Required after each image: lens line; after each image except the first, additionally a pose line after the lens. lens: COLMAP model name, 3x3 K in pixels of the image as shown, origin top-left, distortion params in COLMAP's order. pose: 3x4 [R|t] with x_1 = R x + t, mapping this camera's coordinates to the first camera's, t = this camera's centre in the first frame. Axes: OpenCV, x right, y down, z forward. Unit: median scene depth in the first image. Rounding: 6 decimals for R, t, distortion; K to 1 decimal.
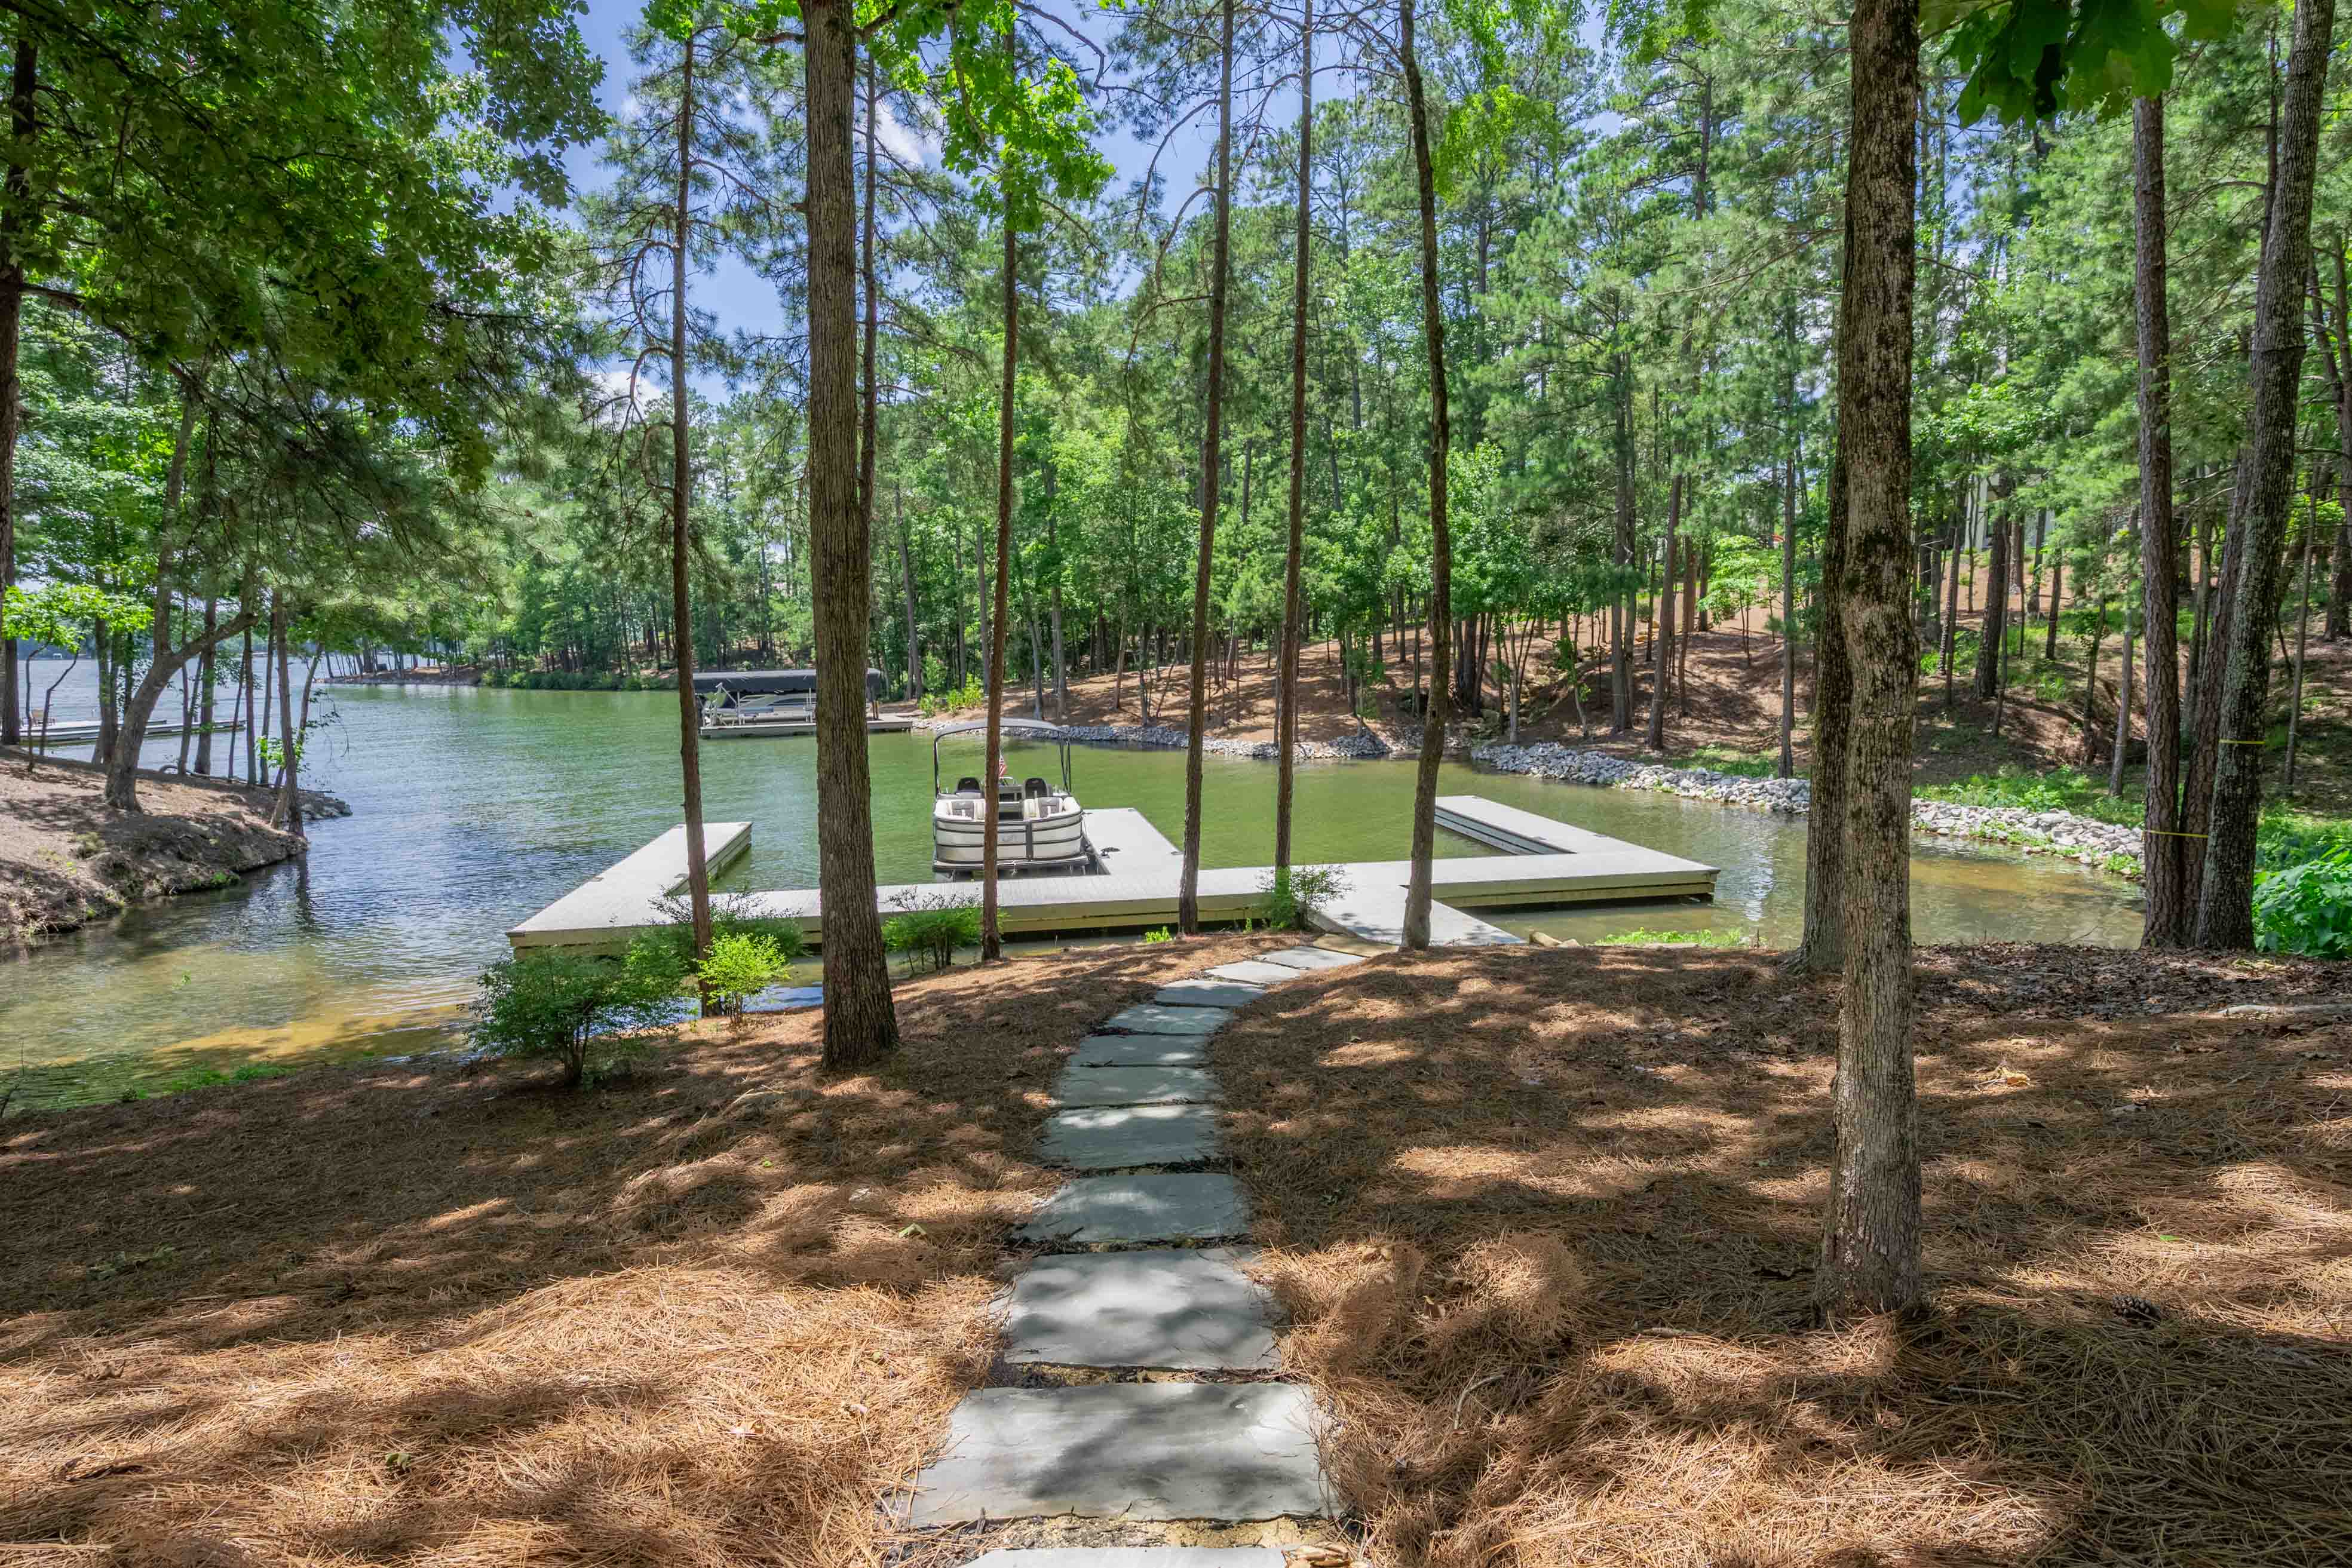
lens RADIAL K [[1160.1, 0, 1178.4], [0, 1160.1, 787.0], [0, 0, 1]] dist [0.000594, -0.000014]
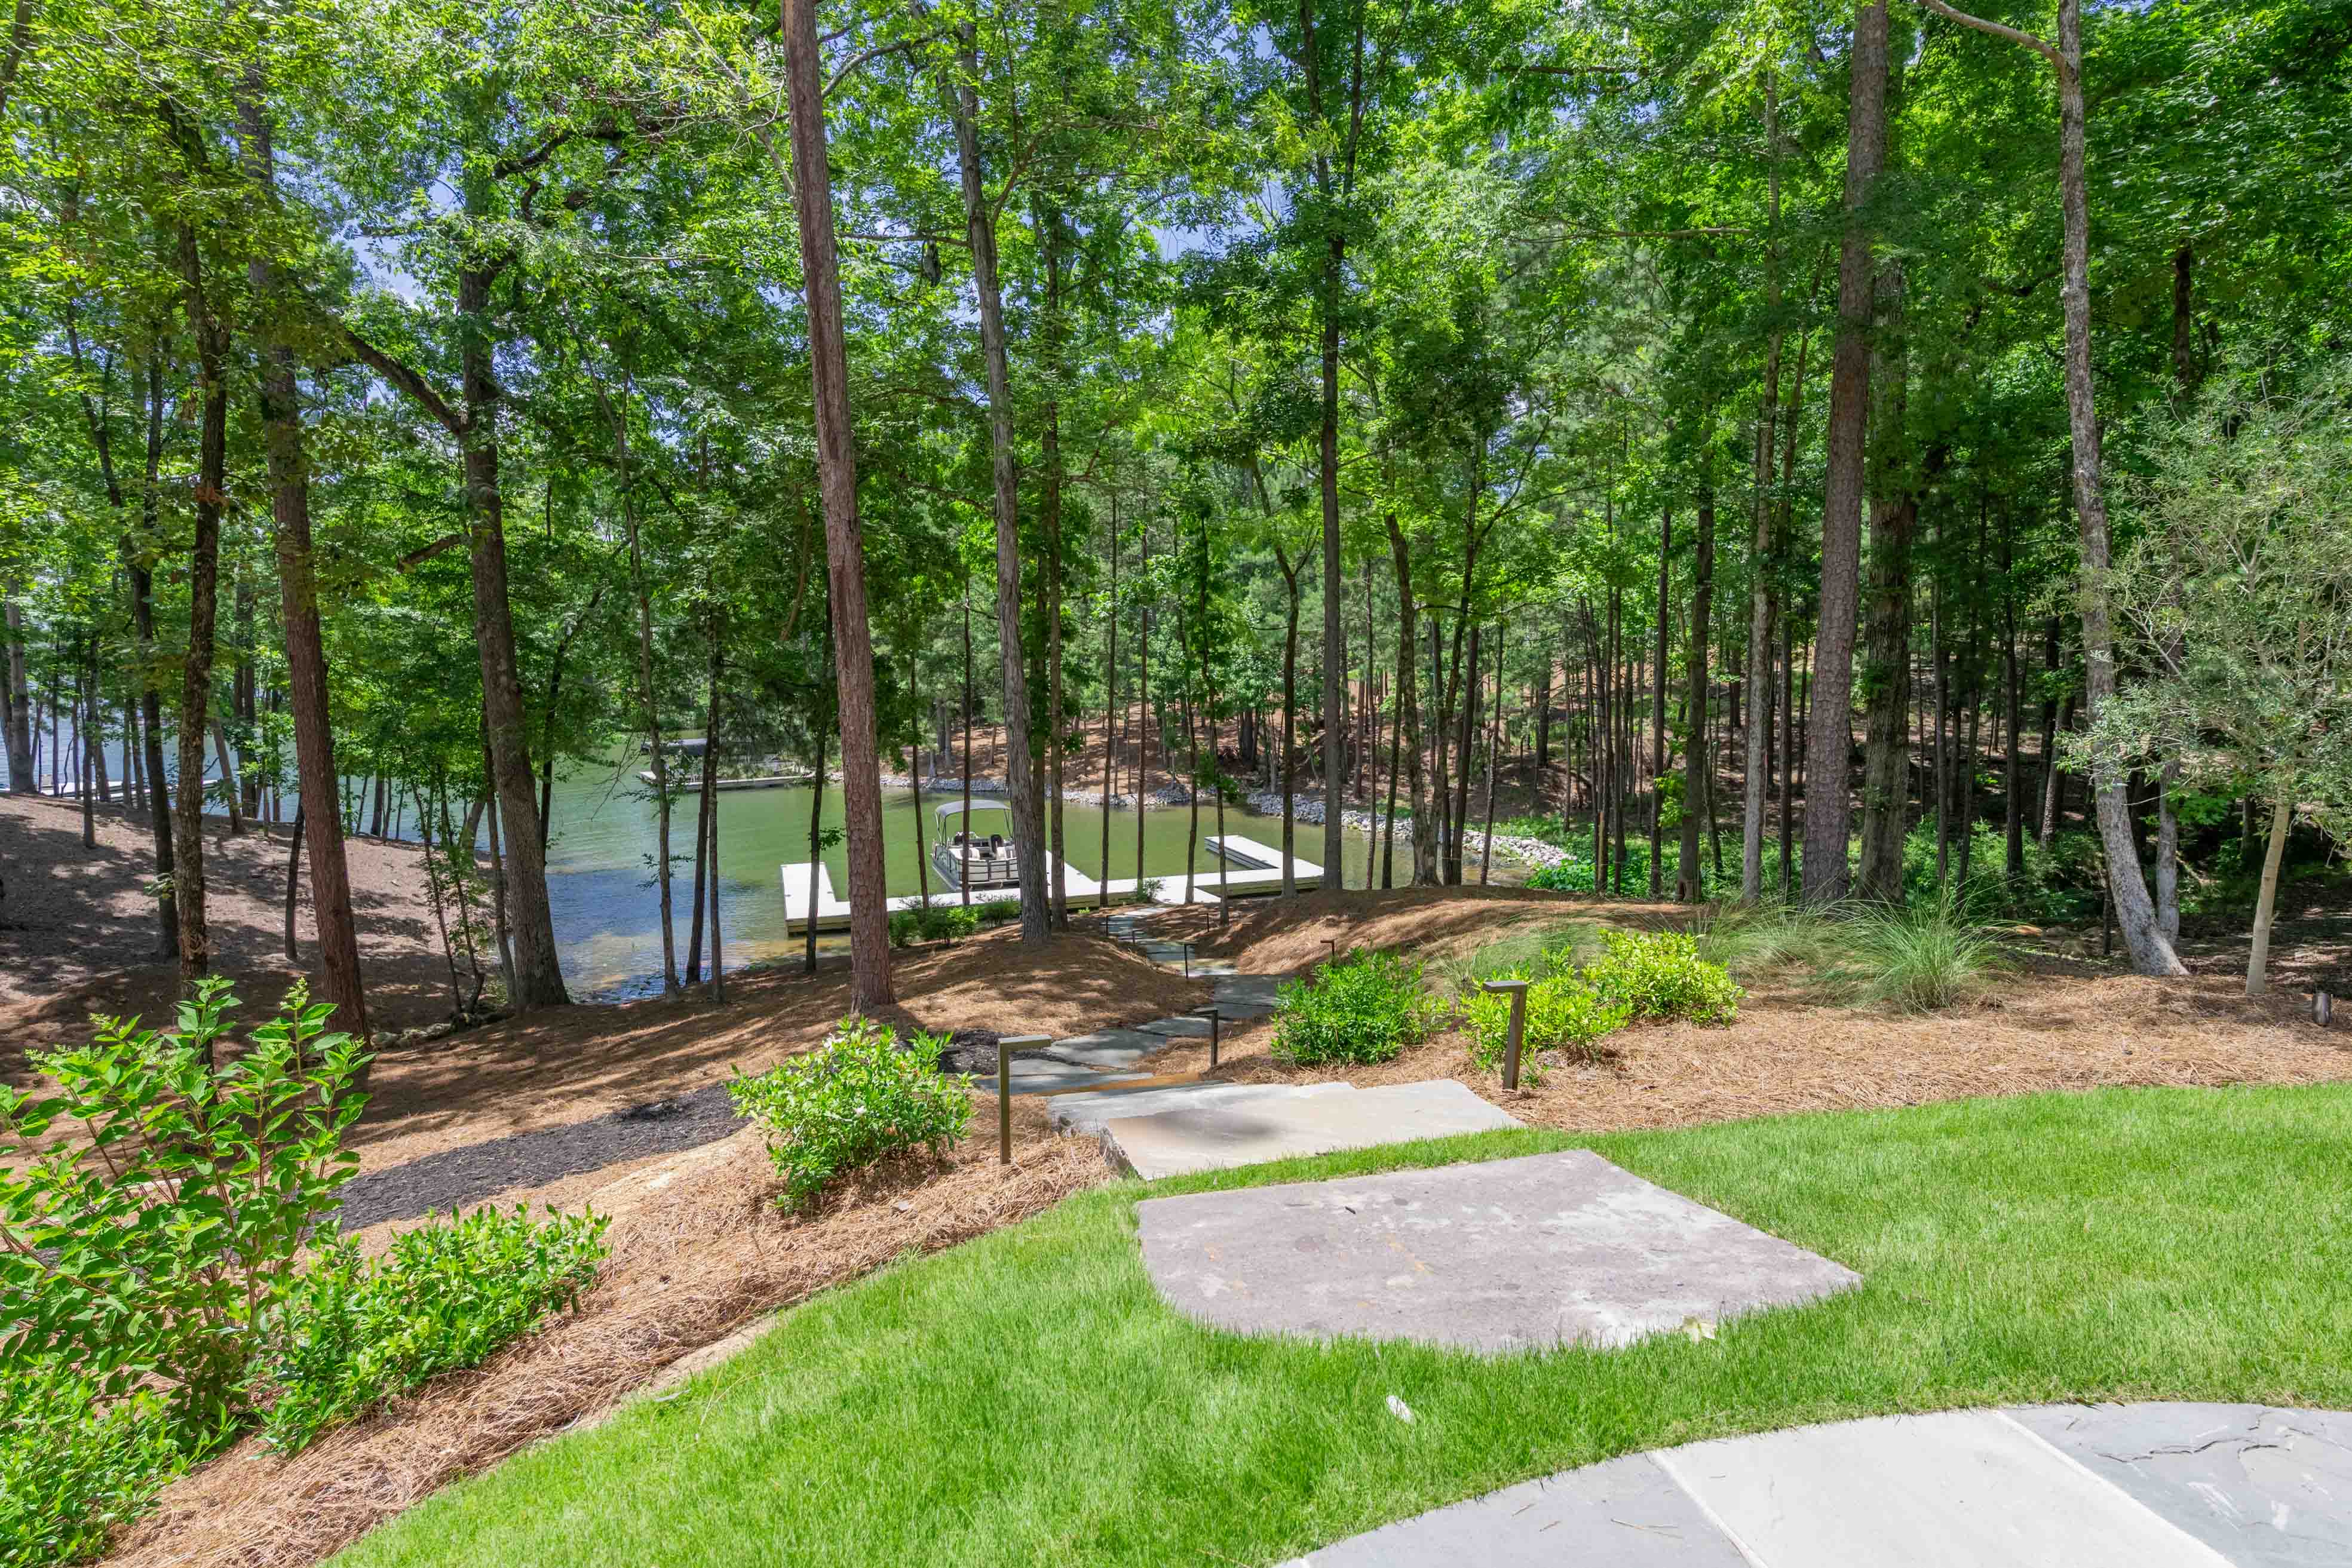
lens RADIAL K [[1160.1, 0, 1173.0], [0, 1160.1, 788.4], [0, 0, 1]] dist [0.000594, -0.000014]
pose [[0.988169, -0.017209, 0.152398, -0.111391], [0.018866, 0.999778, -0.009433, -0.051736], [-0.152202, 0.012196, 0.988274, -0.752841]]
